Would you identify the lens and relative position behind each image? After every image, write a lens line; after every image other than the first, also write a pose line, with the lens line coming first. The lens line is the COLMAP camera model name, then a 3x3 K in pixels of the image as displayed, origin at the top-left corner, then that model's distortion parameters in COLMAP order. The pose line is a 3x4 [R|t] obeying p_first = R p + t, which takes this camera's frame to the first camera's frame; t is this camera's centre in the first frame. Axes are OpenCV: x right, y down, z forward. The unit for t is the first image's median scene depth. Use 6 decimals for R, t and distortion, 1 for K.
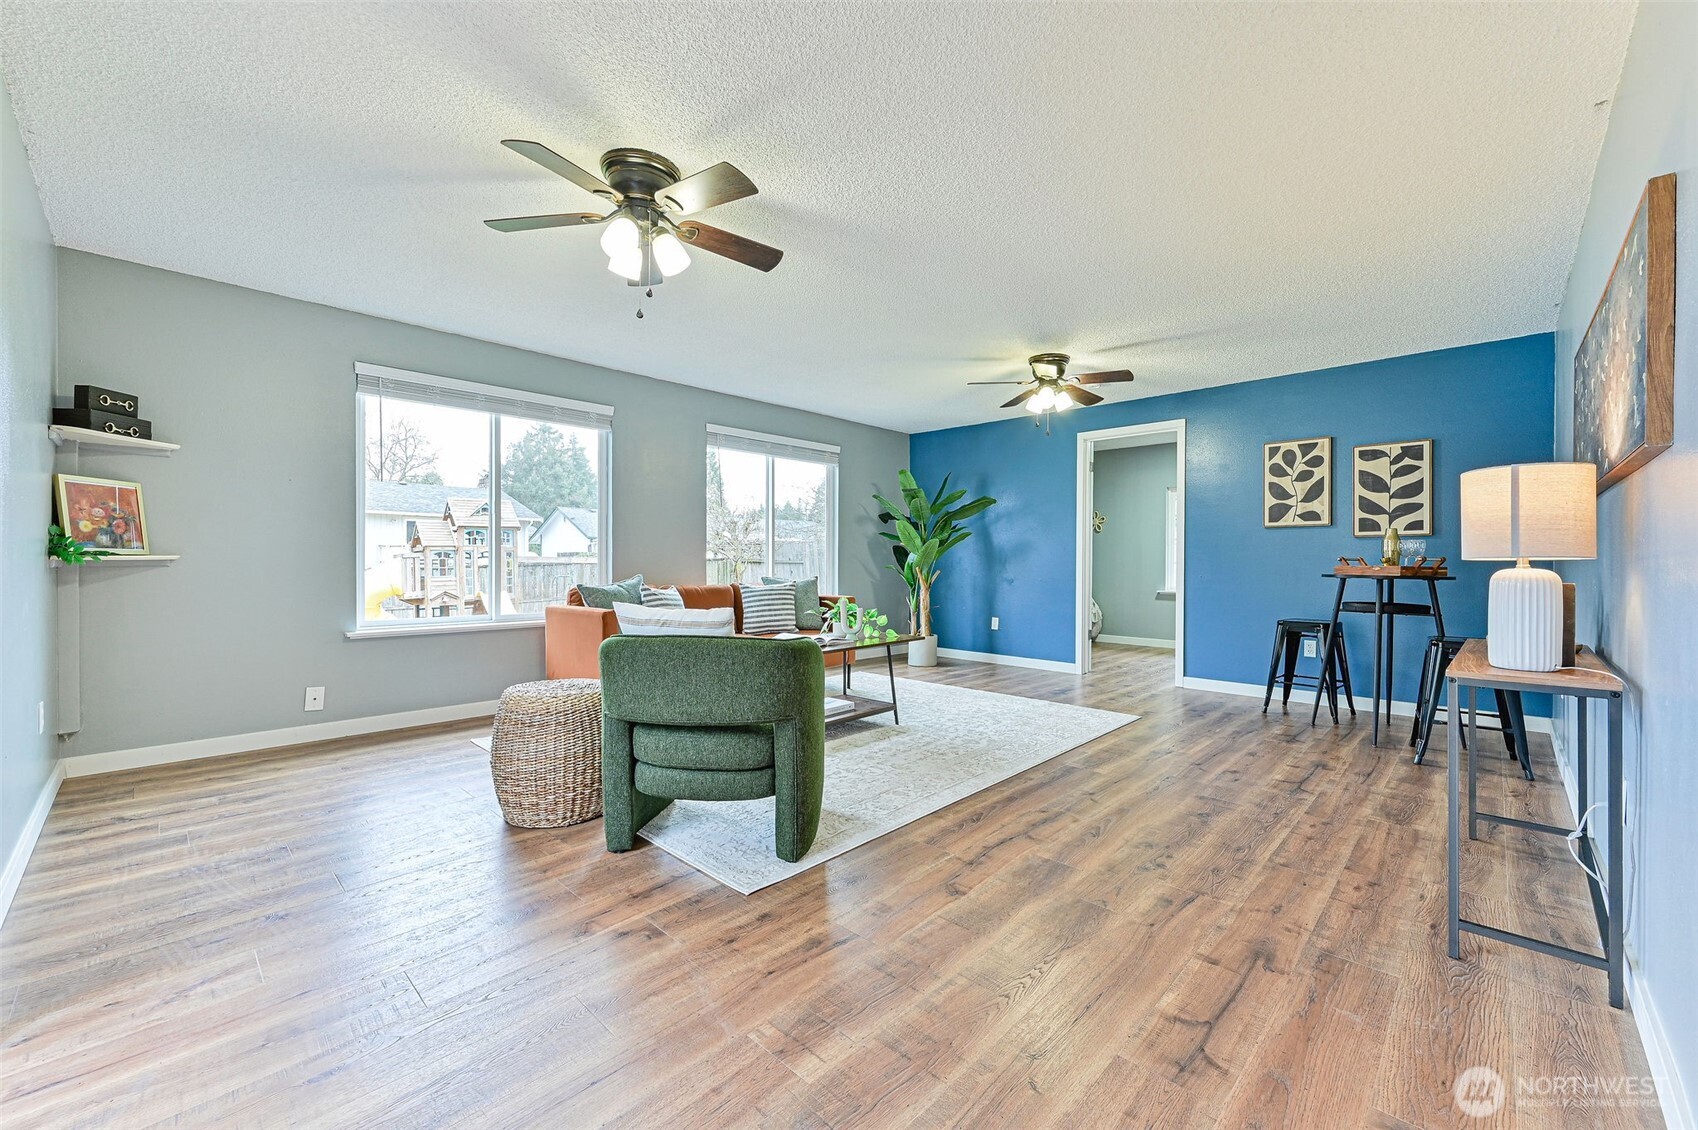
lens RADIAL K [[674.2, 0, 849.0], [0, 674.2, 565.0], [0, 0, 1]] dist [0.000707, -0.000097]
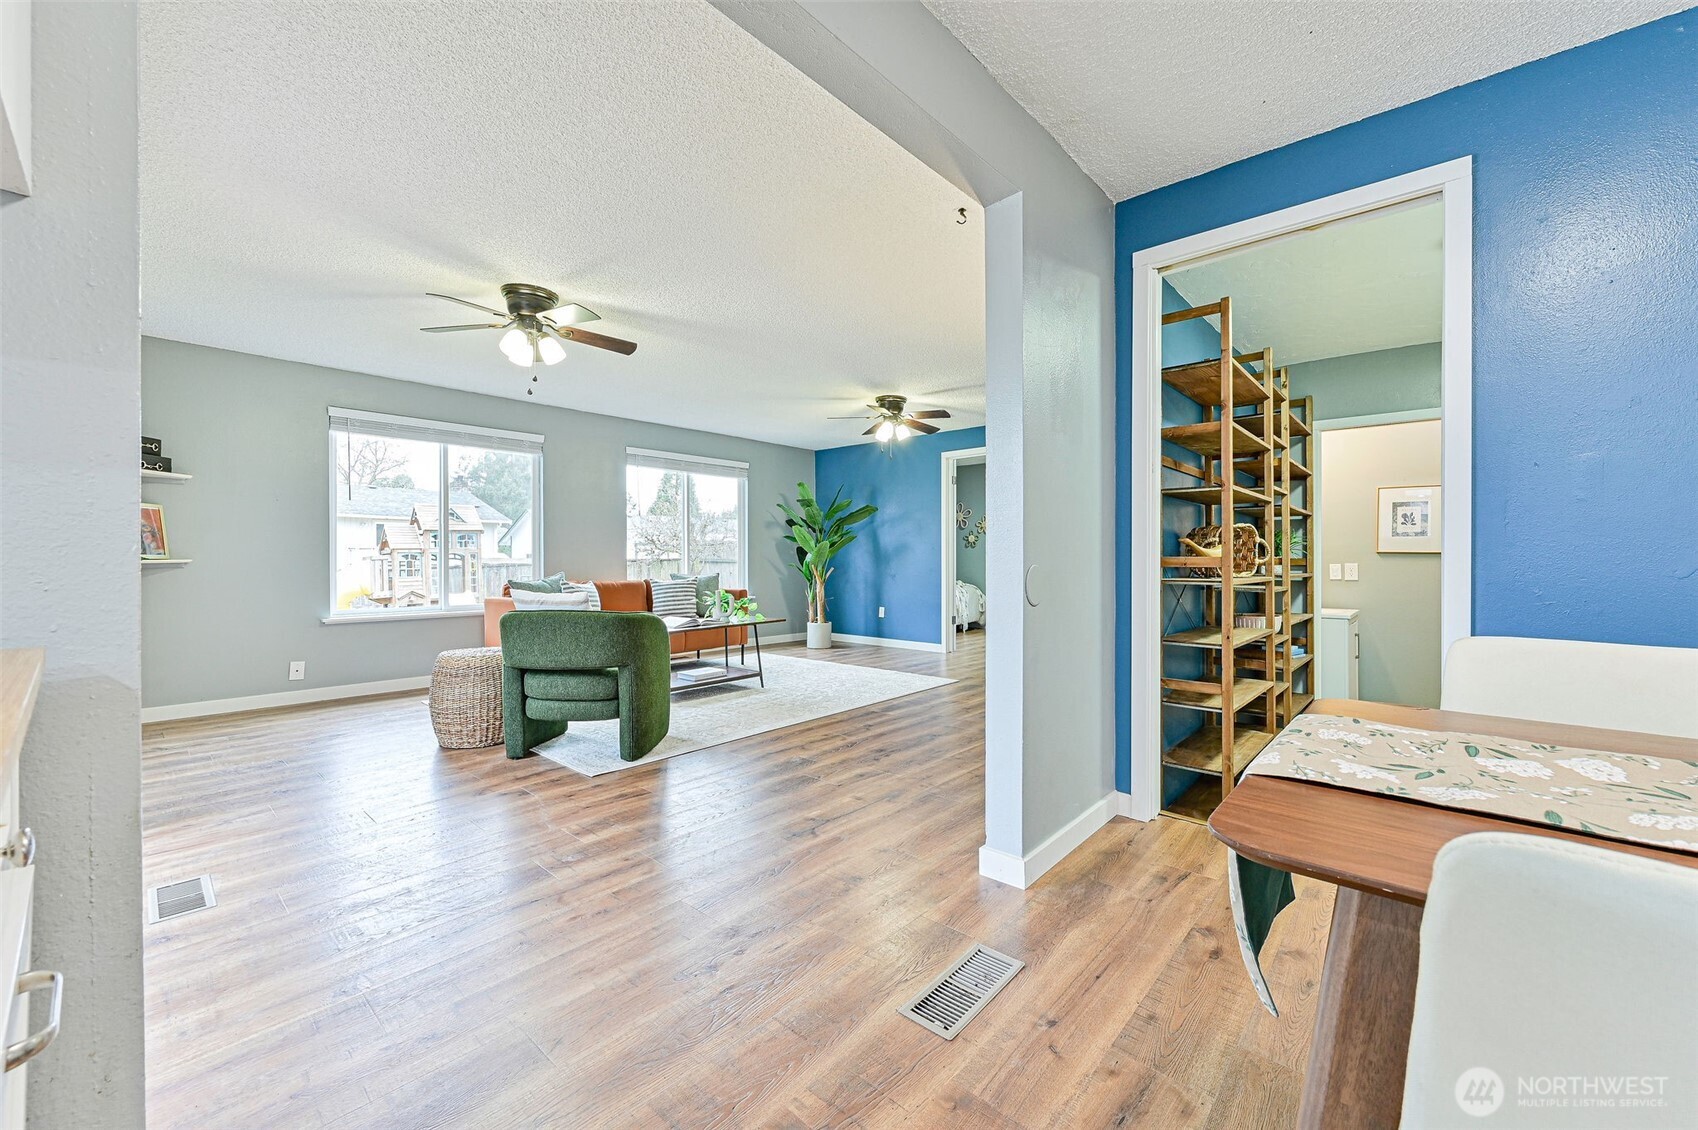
lens RADIAL K [[668.8, 0, 847.6], [0, 668.8, 560.7], [0, 0, 1]] dist [0.000092, 0.000083]
pose [[0.999469, -0.006924, 0.031837, 0.237244], [0.007077, 0.999964, -0.004709, 0.003244], [-0.031803, 0.004932, 0.999482, -0.337104]]
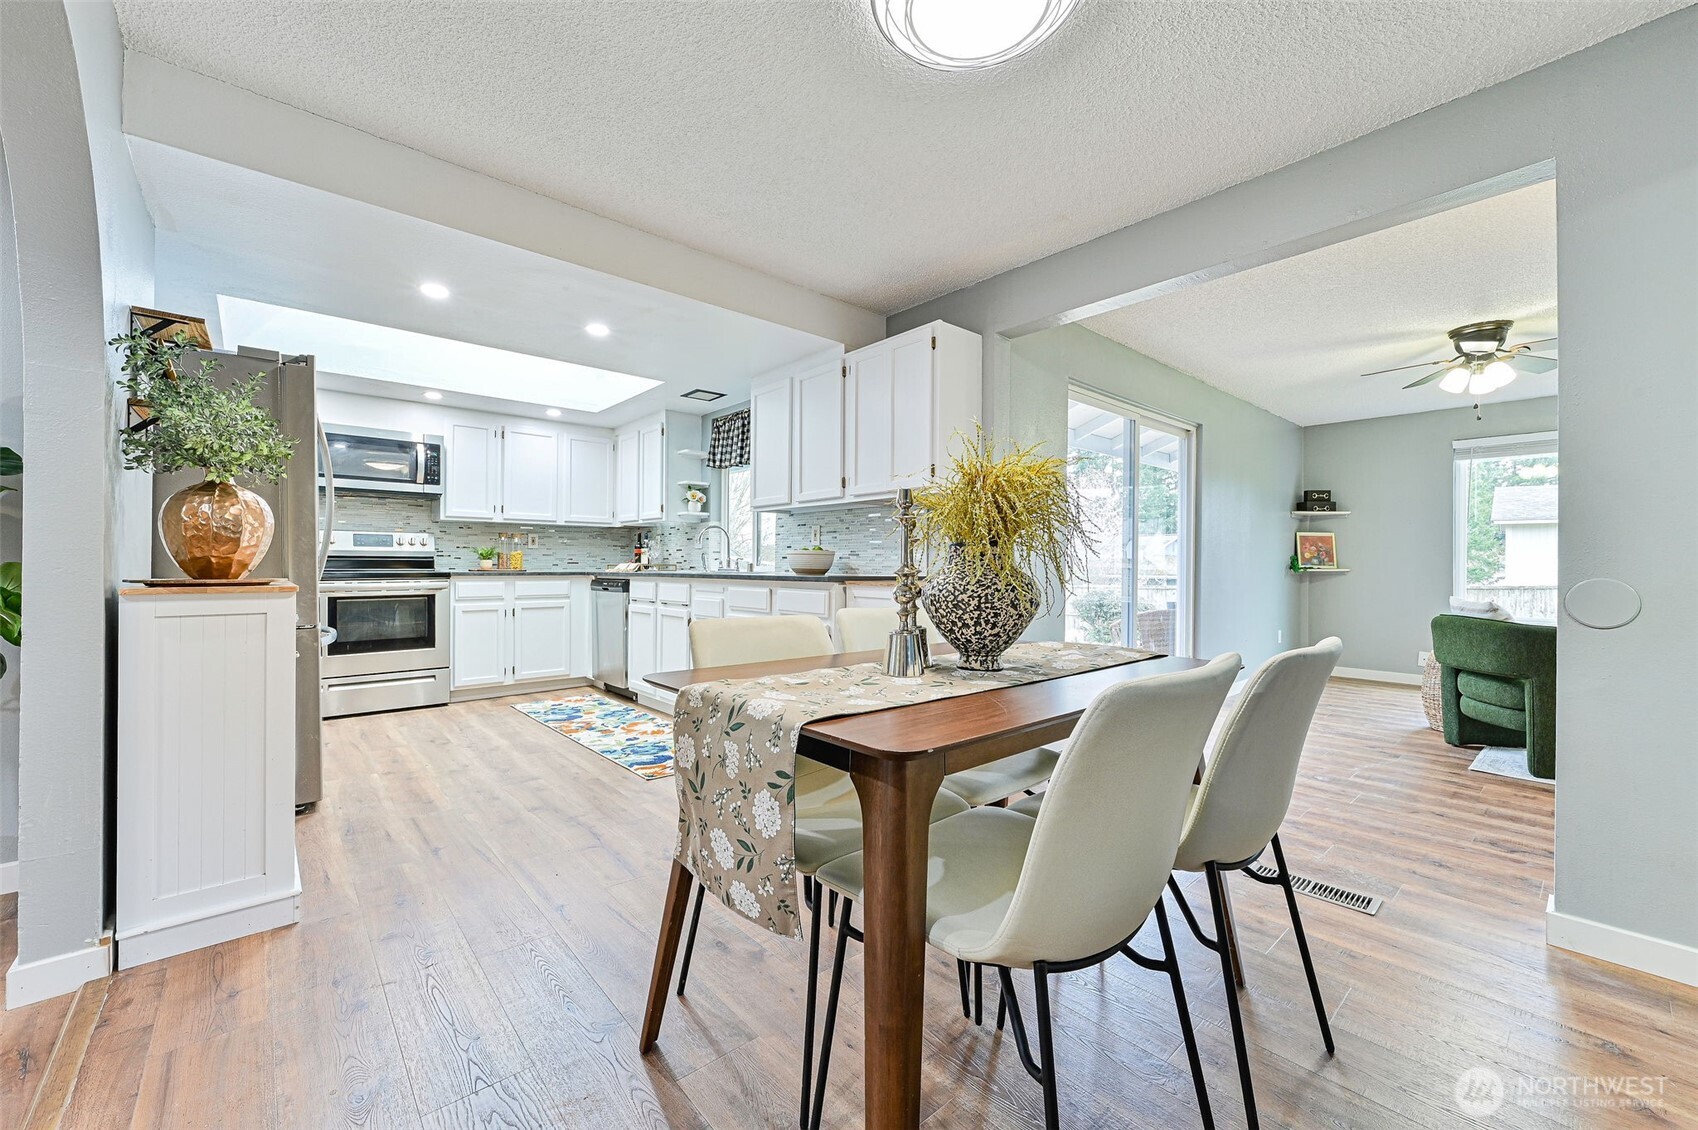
lens RADIAL K [[674.2, 0, 849.0], [0, 674.2, 565.0], [0, 0, 1]] dist [0.000707, -0.000097]
pose [[-0.079150, -0.005450, -0.996848, 1.014137], [-0.017607, 0.999837, -0.004068, 0.006623], [0.996707, 0.017230, -0.079233, -0.258029]]
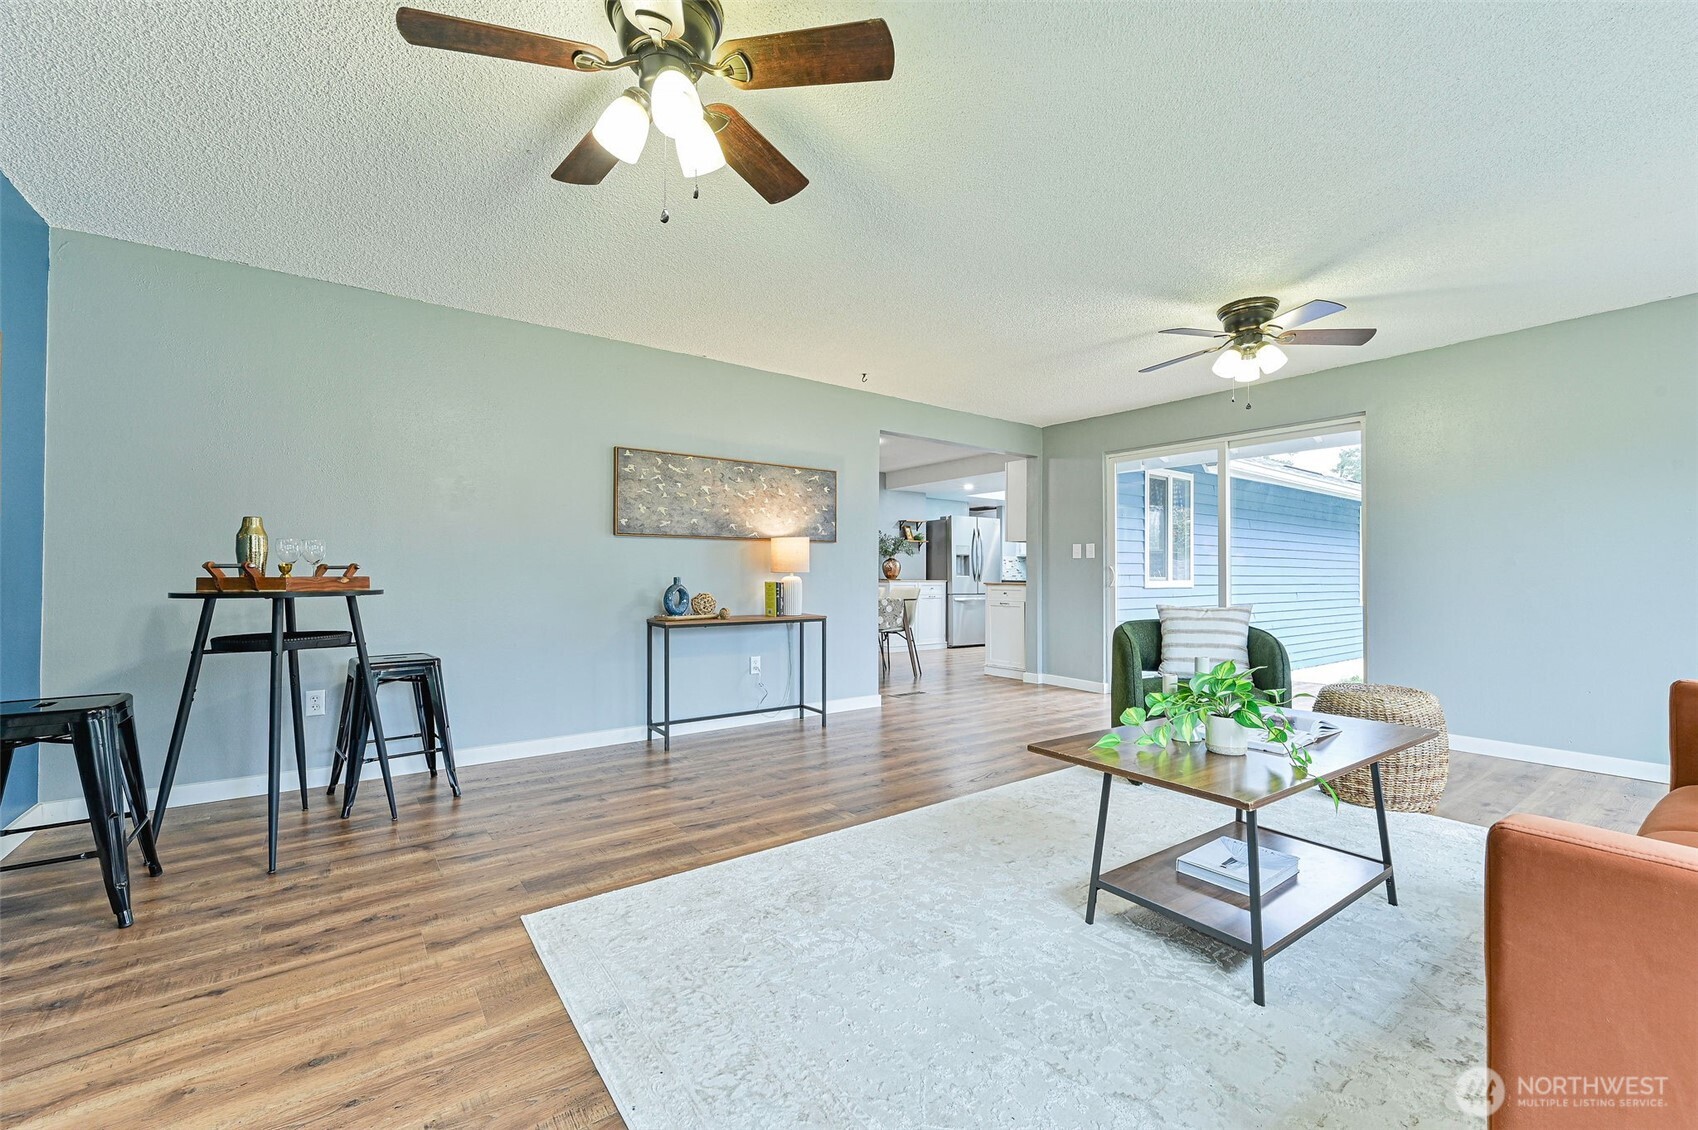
lens RADIAL K [[674.2, 0, 849.0], [0, 674.2, 565.0], [0, 0, 1]] dist [0.000707, -0.000097]
pose [[-0.983939, -0.004406, 0.178451, 0.186282], [-0.004445, 0.999990, 0.000181, -0.010561], [-0.178450, -0.000615, -0.983949, 1.805589]]
